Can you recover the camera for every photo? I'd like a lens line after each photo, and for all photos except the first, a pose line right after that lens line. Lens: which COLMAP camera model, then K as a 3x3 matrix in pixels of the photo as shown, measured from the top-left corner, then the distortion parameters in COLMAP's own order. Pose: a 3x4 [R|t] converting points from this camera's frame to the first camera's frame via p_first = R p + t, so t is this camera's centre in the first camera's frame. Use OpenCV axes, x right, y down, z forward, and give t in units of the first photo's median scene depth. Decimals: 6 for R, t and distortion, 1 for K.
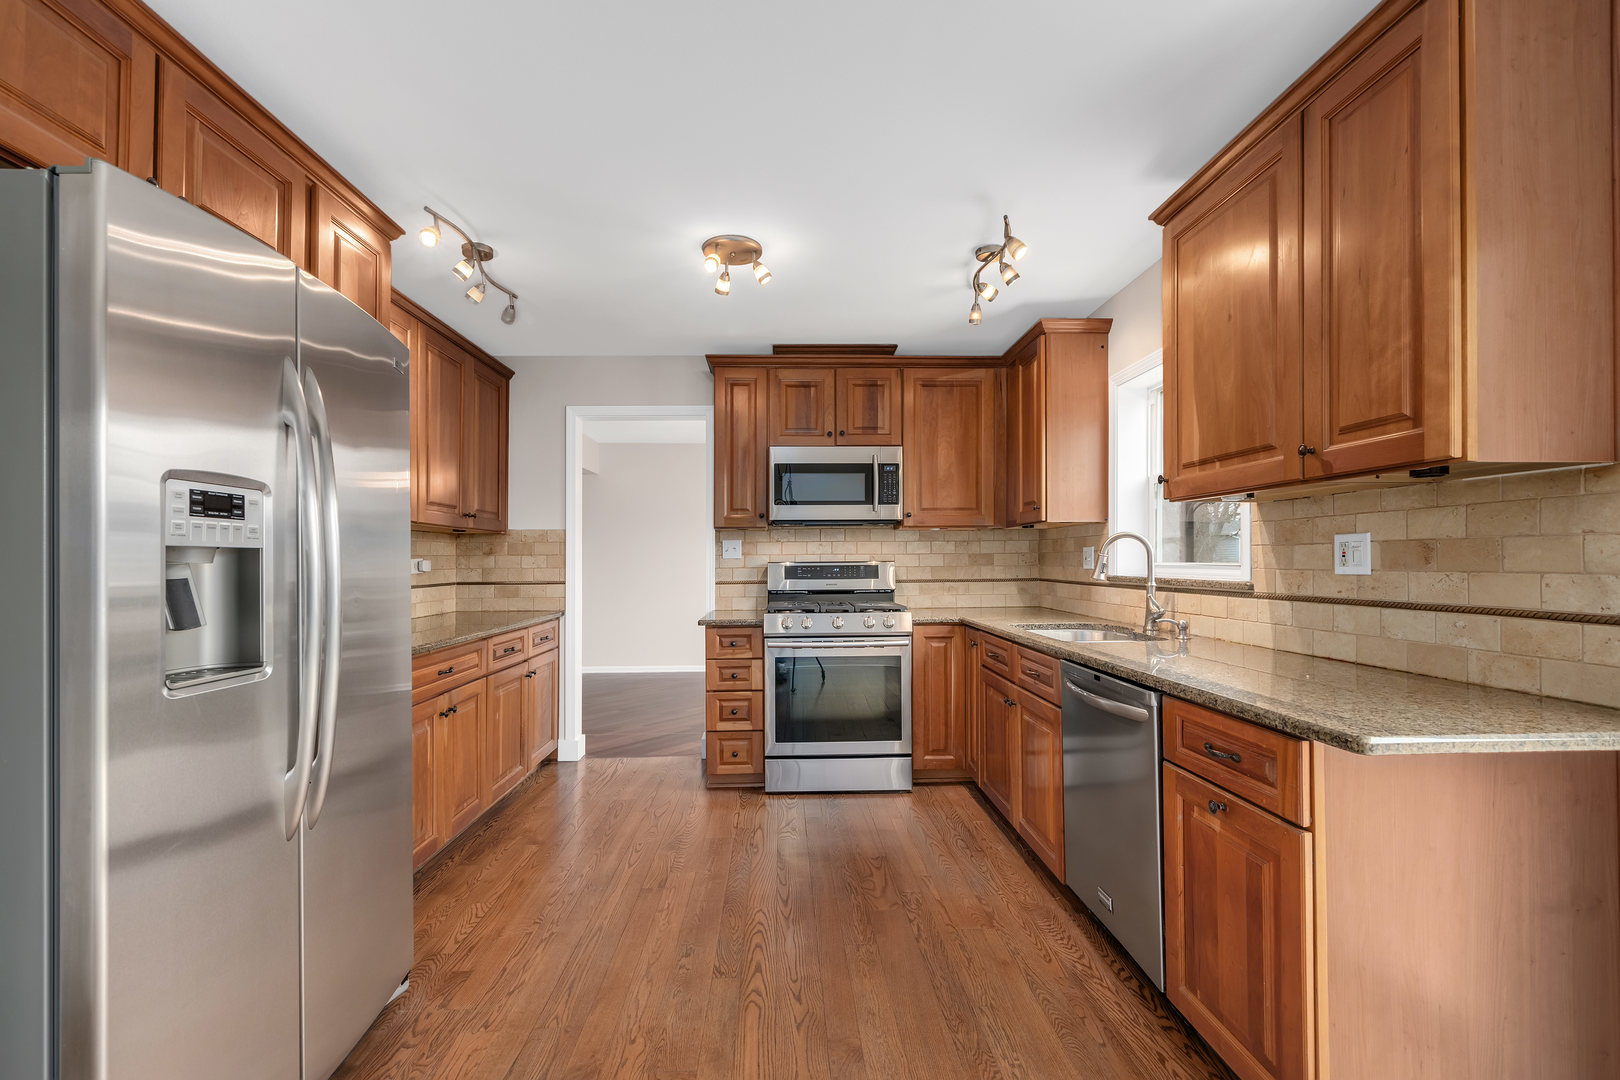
lens RADIAL K [[691.5, 0, 827.8], [0, 691.5, 553.3], [0, 0, 1]] dist [-0.002332, -0.000368]
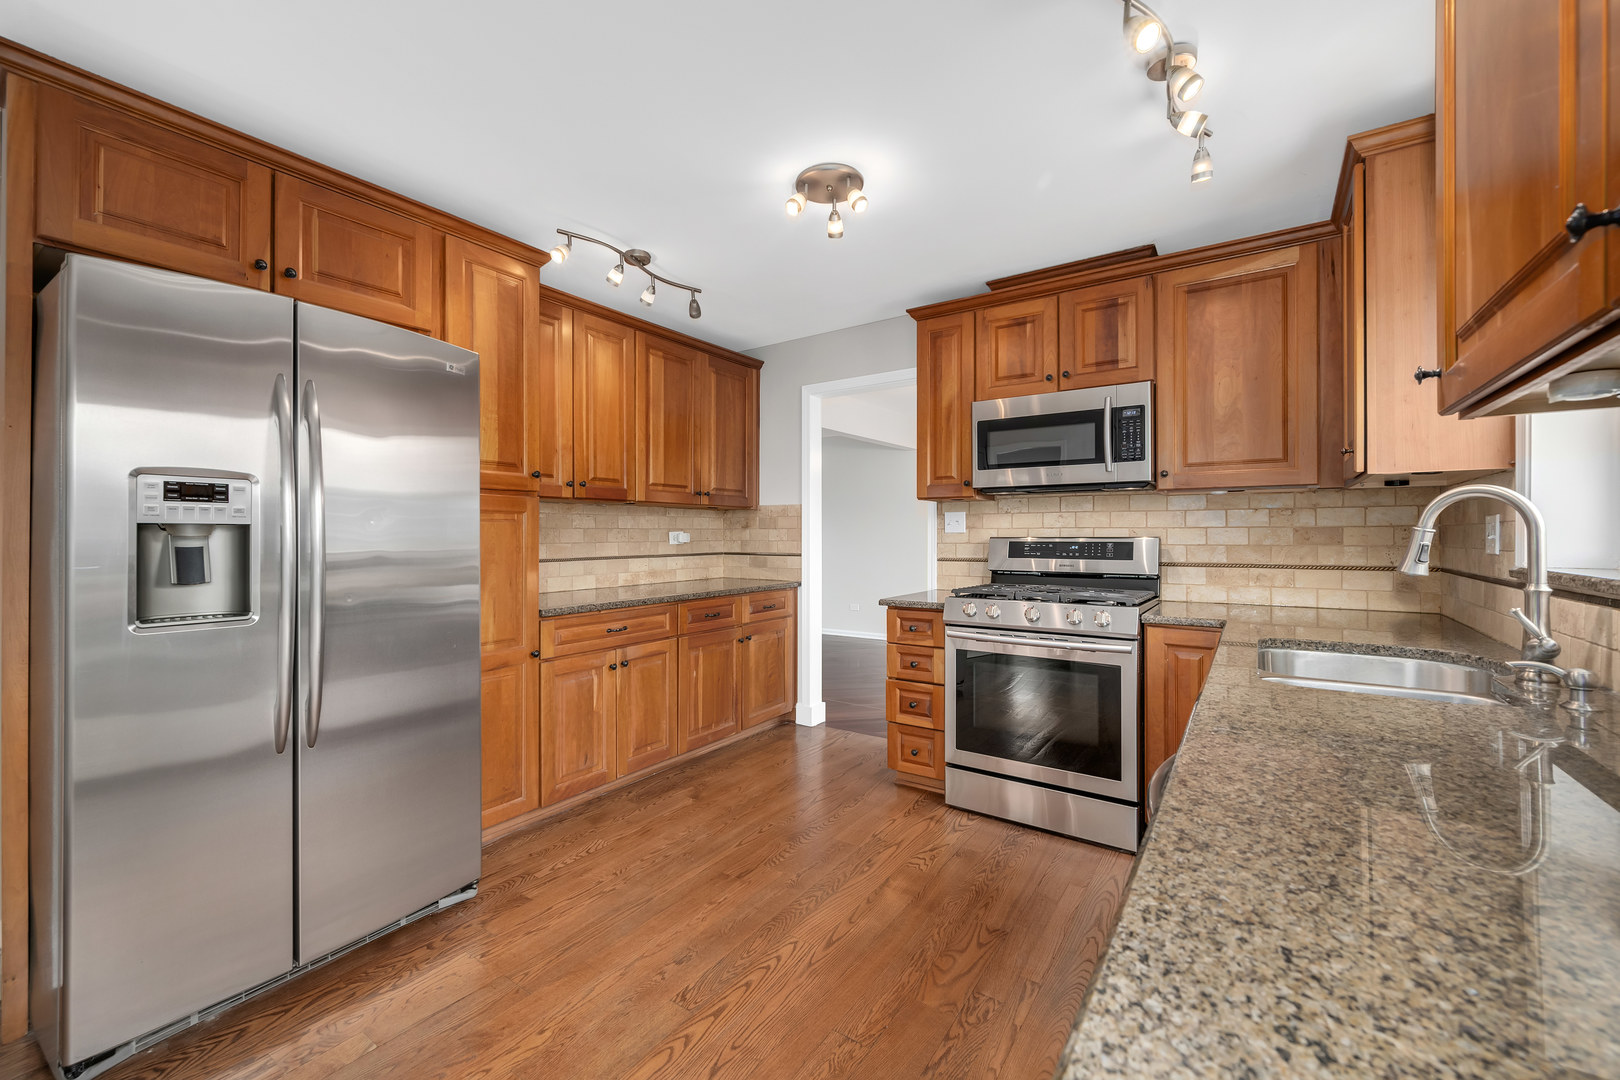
lens RADIAL K [[662.5, 0, 803.3], [0, 662.5, 530.8], [0, 0, 1]] dist [-0.002323, -0.000056]
pose [[0.786938, 0.002411, -0.617027, 0.258497], [0.001530, 0.999982, 0.005860, -0.000305], [0.617030, -0.005555, 0.786920, 0.224211]]
